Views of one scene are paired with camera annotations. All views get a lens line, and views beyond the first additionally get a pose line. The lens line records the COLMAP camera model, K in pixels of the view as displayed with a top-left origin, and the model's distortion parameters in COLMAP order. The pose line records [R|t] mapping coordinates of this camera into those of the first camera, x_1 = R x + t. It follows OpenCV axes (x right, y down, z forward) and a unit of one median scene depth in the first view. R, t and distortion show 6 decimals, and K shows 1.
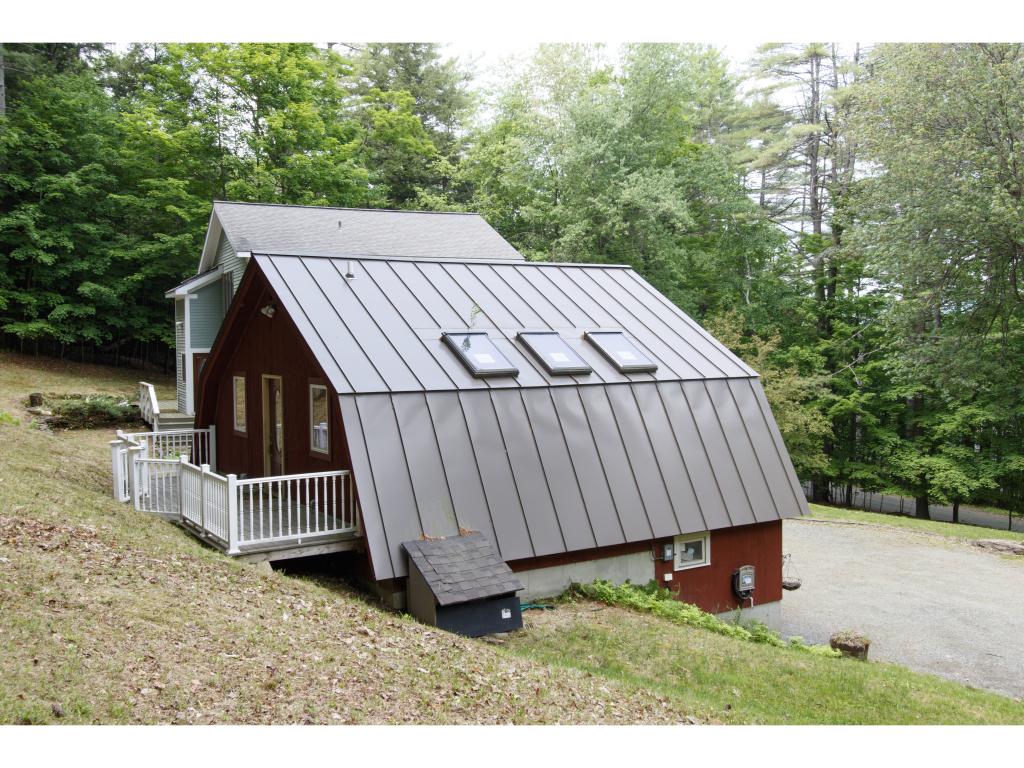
lens RADIAL K [[999.2, 0, 513.1], [0, 999.2, 383.9], [0, 0, 1]] dist [0.000501, 0.000000]
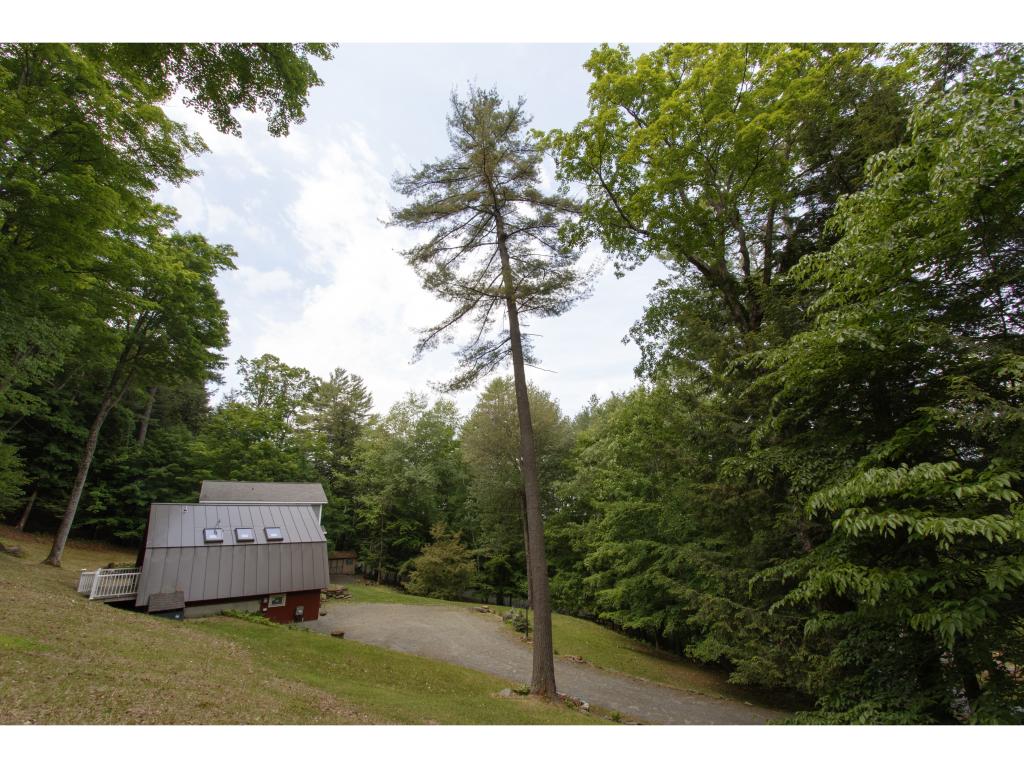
lens RADIAL K [[467.3, 0, 510.1], [0, 467.3, 383.2], [0, 0, 1]] dist [0.002948, 0.000126]
pose [[0.991526, 0.019165, 0.128487, 0.530212], [0.027706, 0.935105, -0.353285, 0.053374], [-0.126919, 0.353851, 0.926650, -0.514497]]
